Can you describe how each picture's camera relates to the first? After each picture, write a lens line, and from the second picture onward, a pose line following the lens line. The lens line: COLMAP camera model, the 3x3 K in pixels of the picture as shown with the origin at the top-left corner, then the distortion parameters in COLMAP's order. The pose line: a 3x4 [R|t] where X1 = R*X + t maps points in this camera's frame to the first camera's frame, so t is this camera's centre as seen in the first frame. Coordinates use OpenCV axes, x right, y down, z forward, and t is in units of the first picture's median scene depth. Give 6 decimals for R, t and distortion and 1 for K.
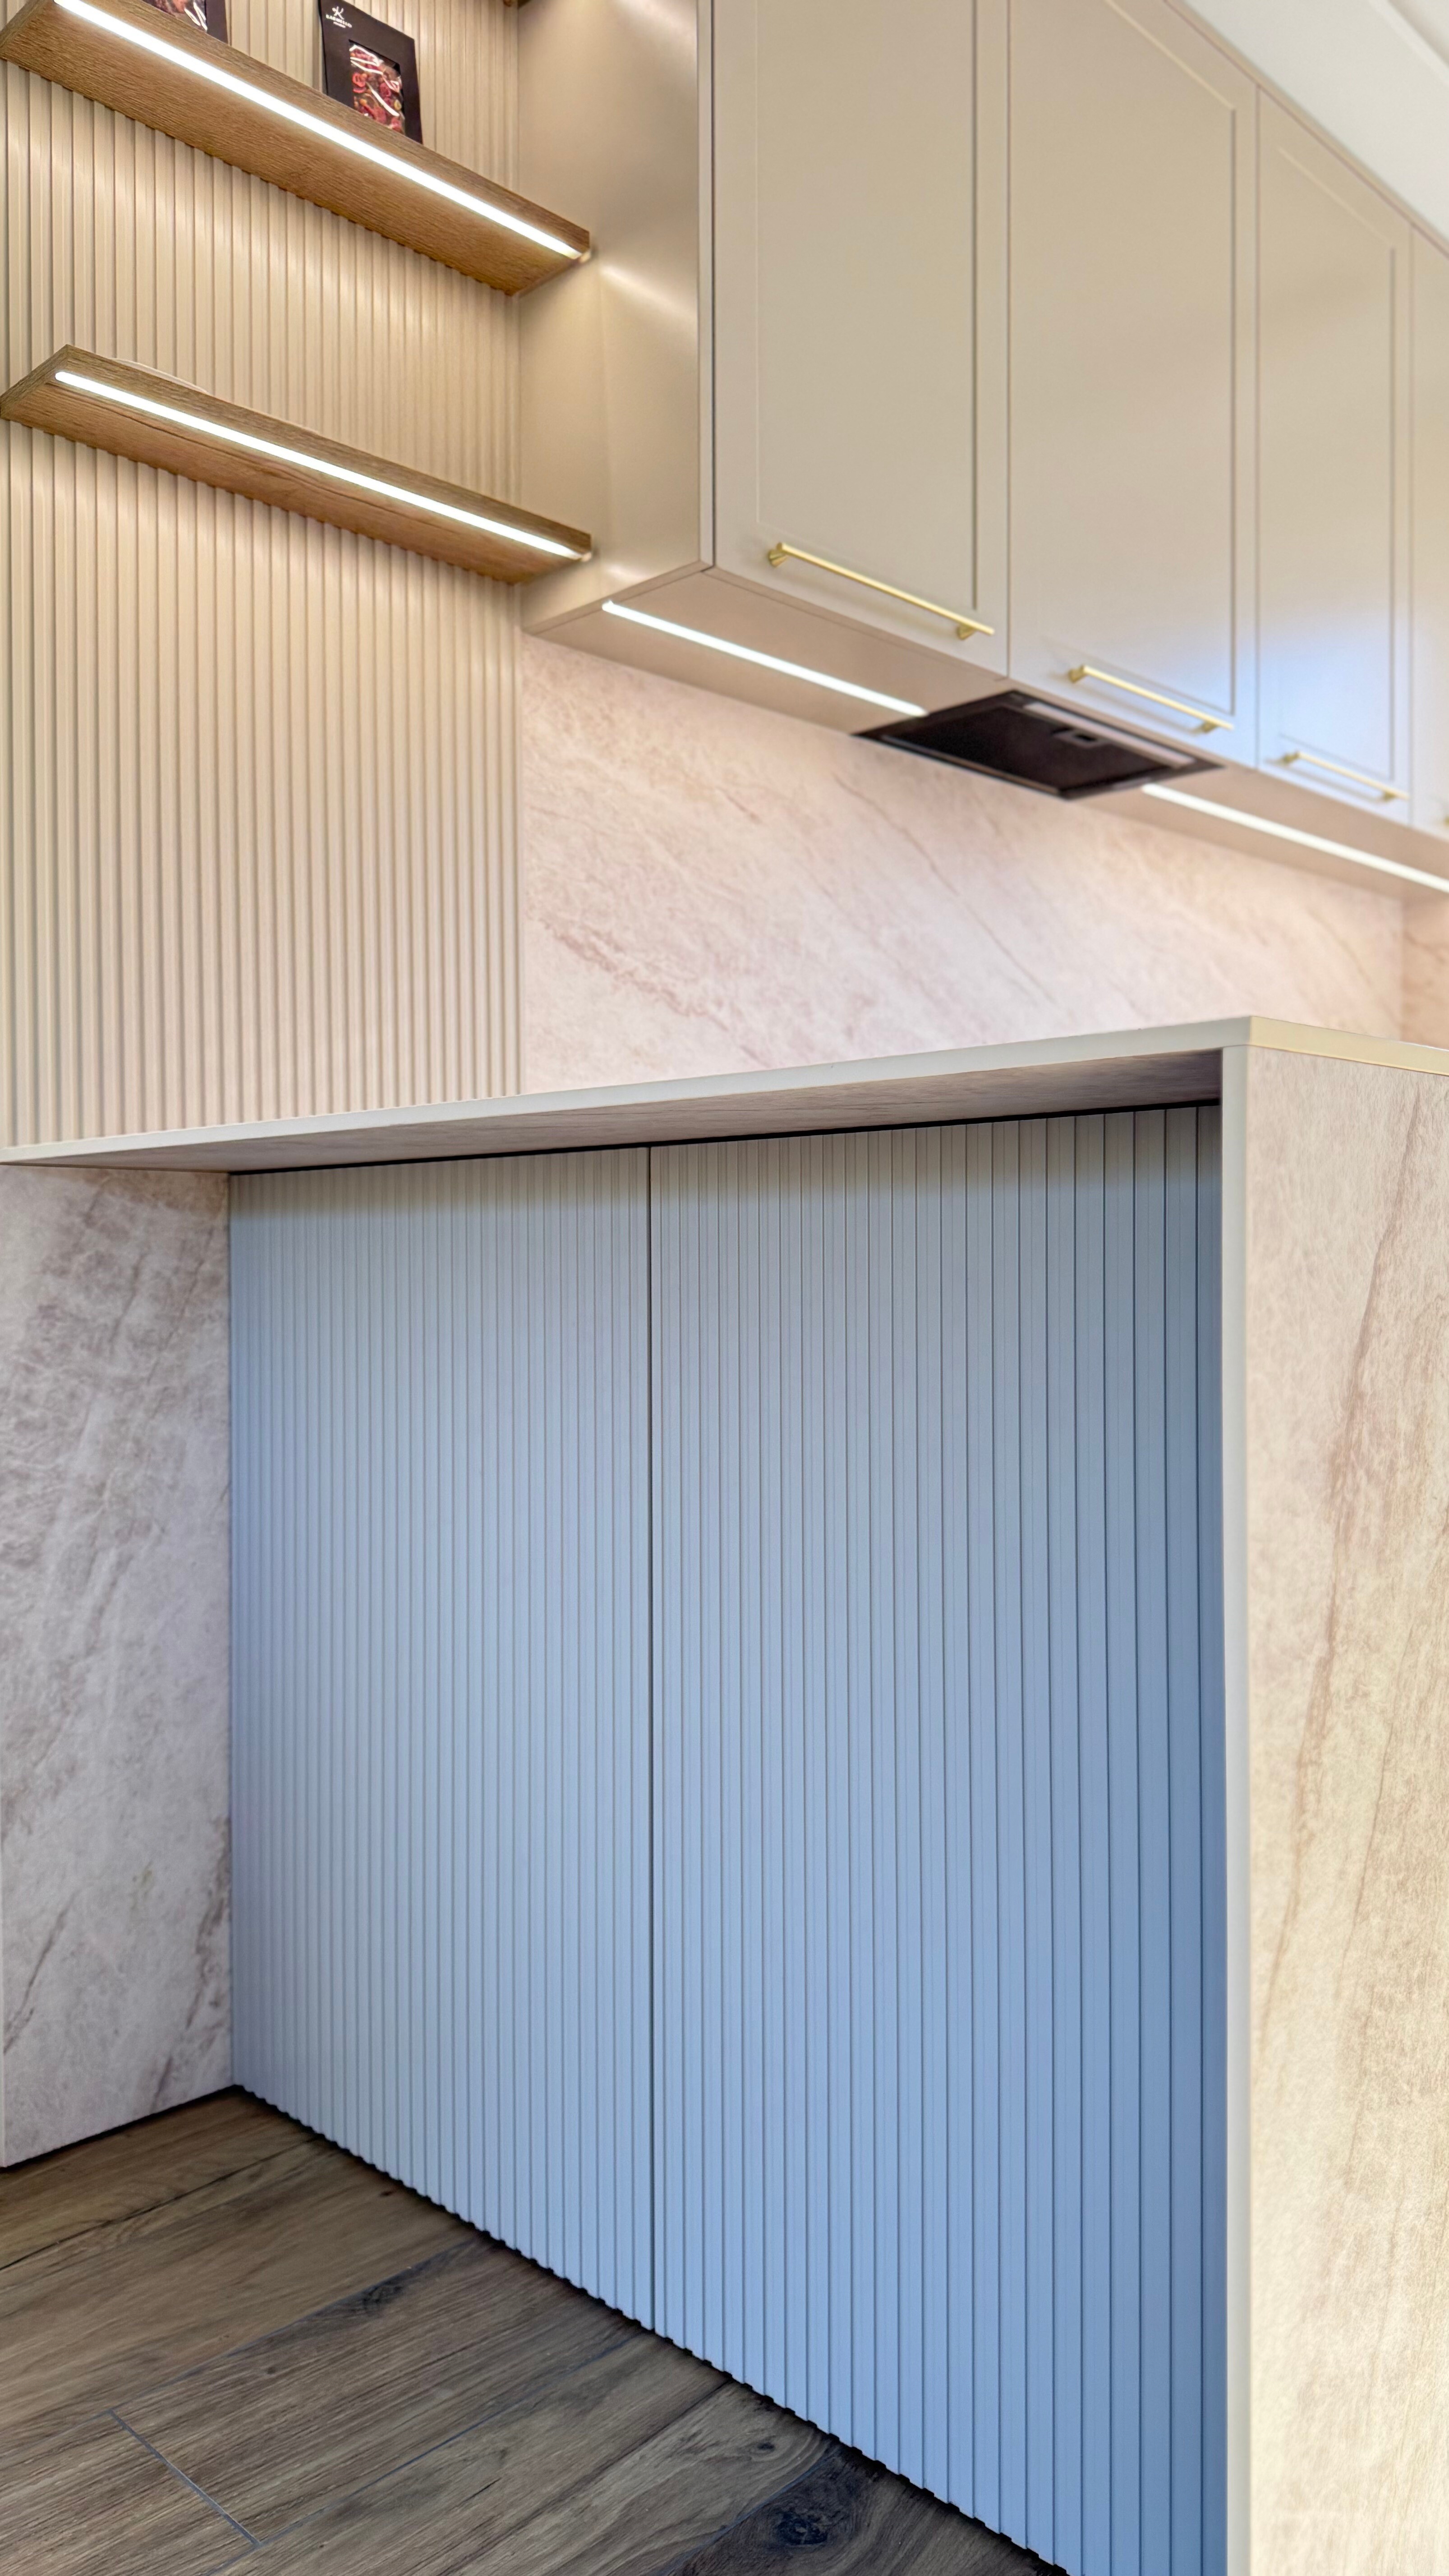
lens RADIAL K [[1817.8, 0, 724.5], [0, 1817.8, 1288.0], [0, 0, 1]] dist [0.084765, -0.076718]
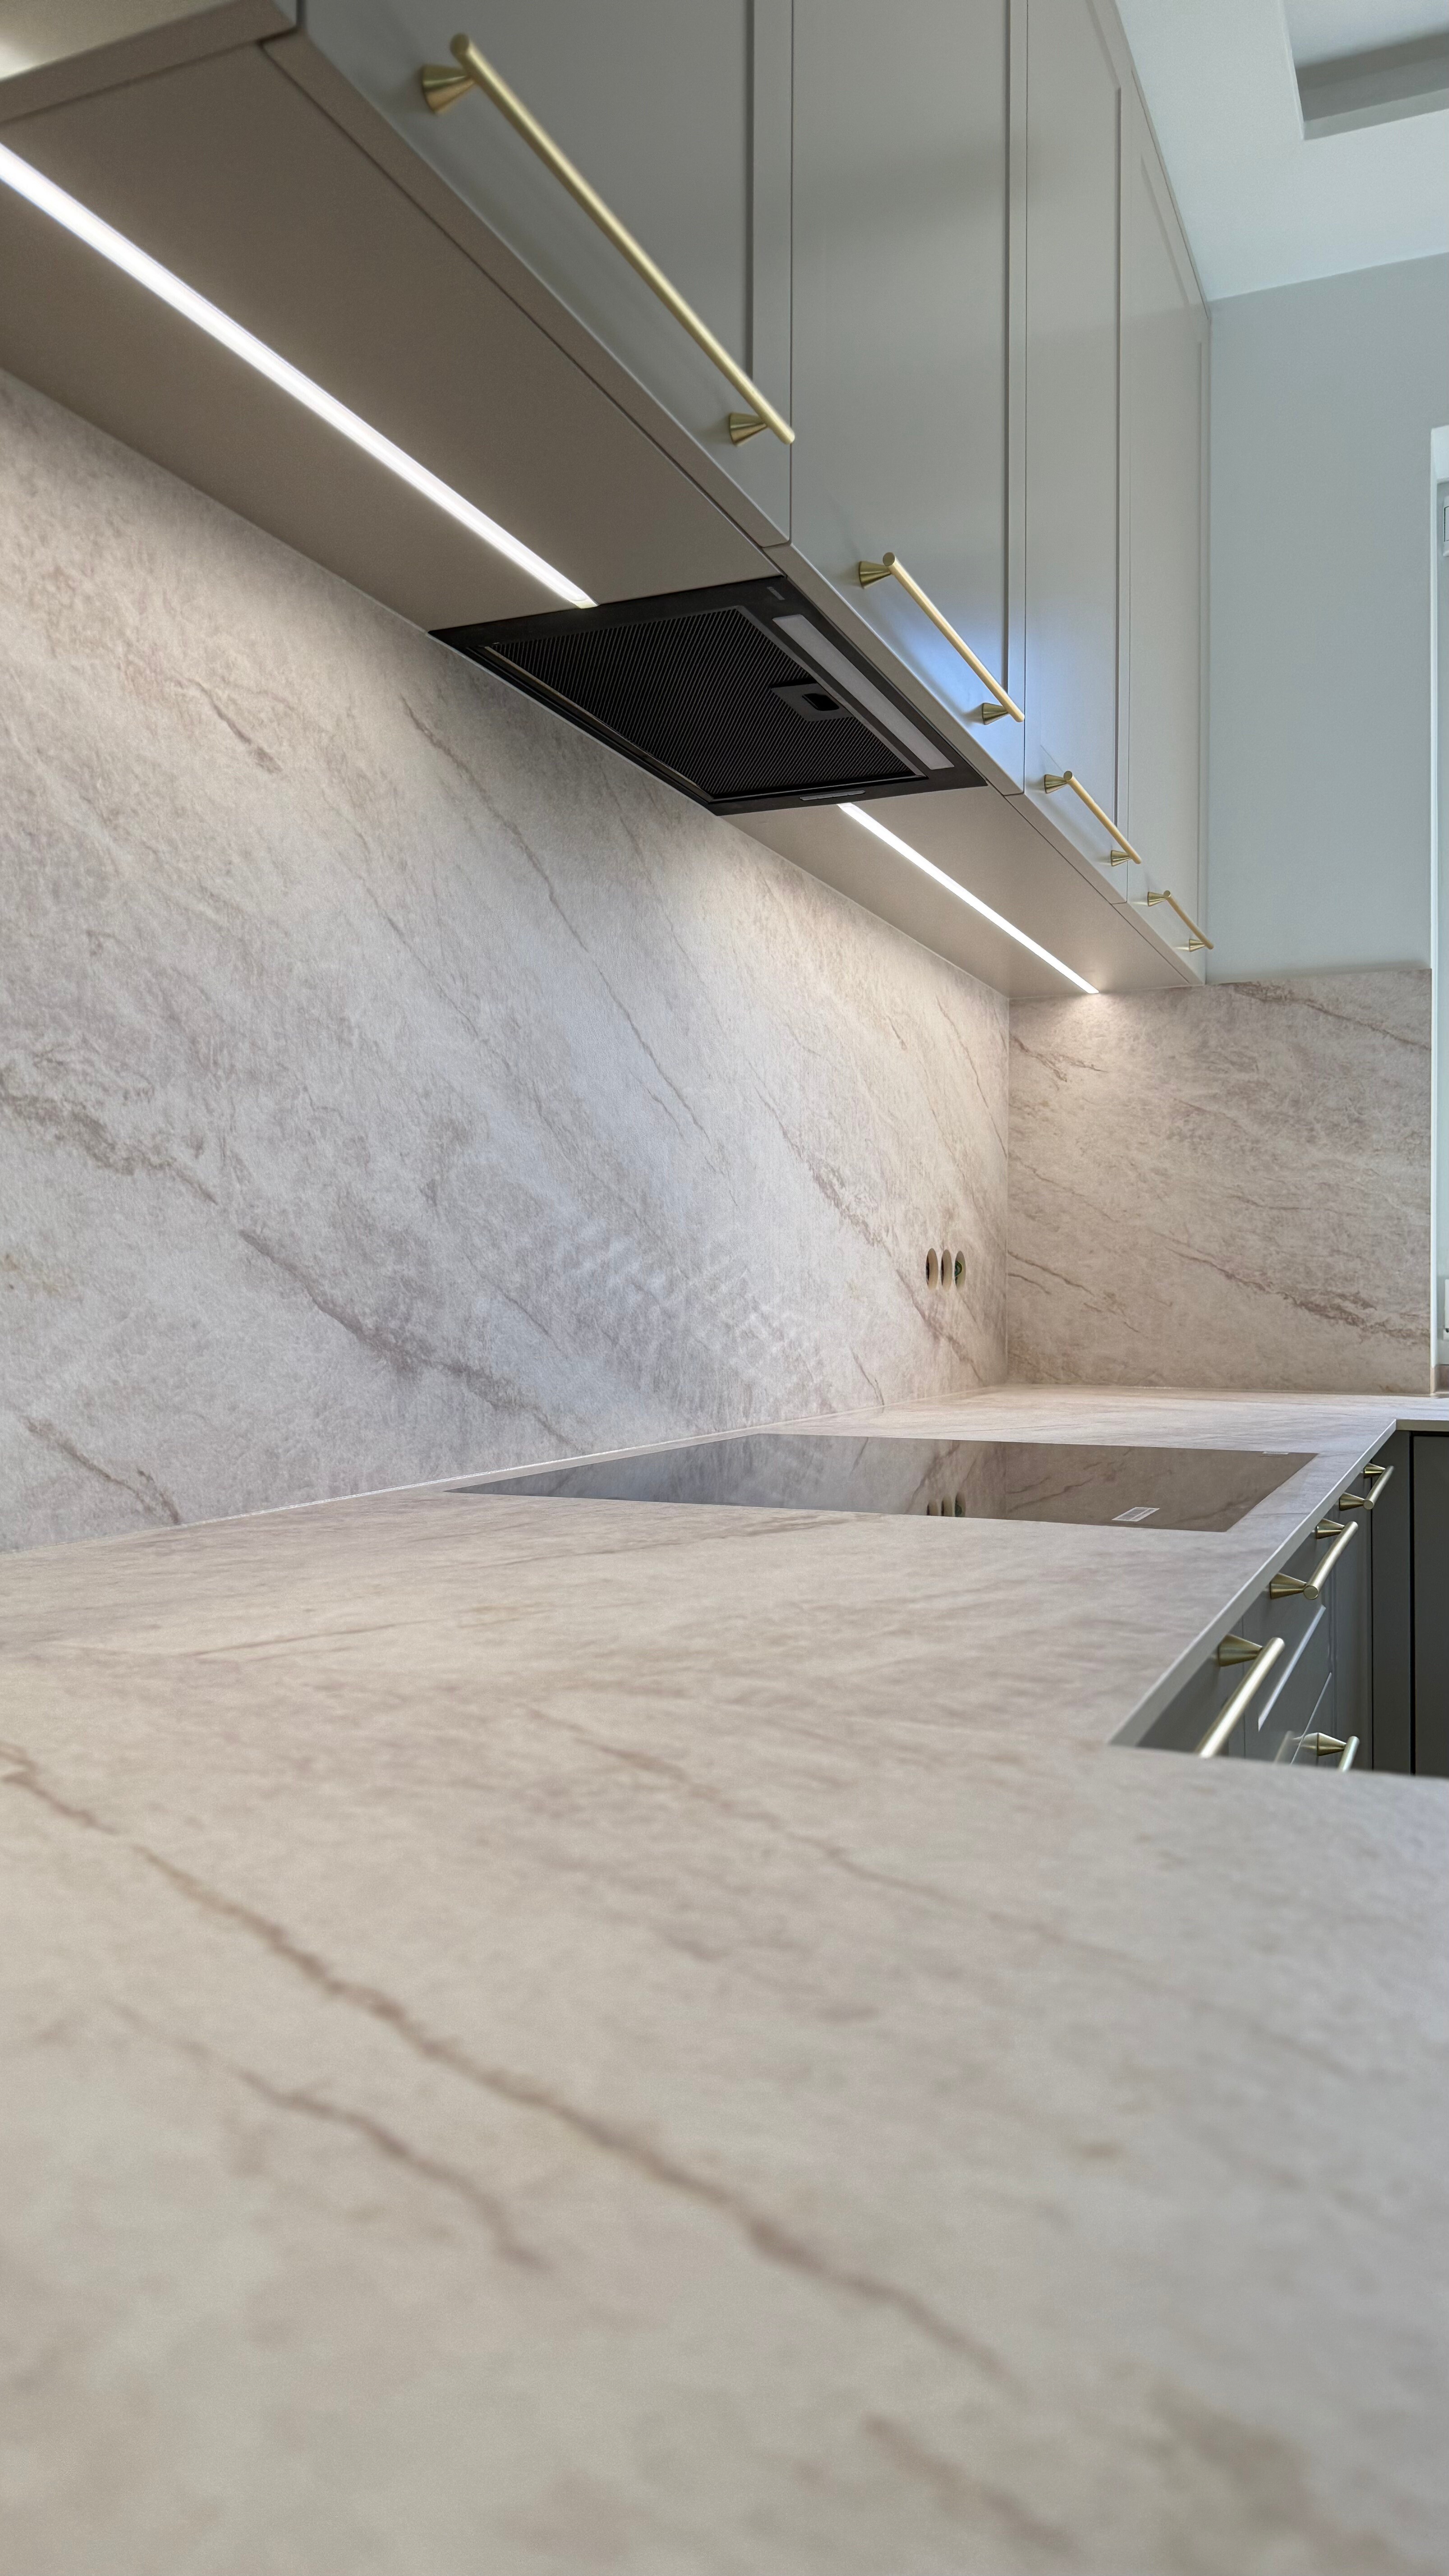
lens RADIAL K [[1789.0, 0, 724.5], [0, 1789.0, 1288.0], [0, 0, 1]] dist [0.121039, -0.267114]
pose [[0.931350, 0.007032, 0.364059, -0.043812], [0.001305, 0.999743, -0.022648, -0.105811], [-0.364124, 0.021569, 0.931101, 0.508941]]
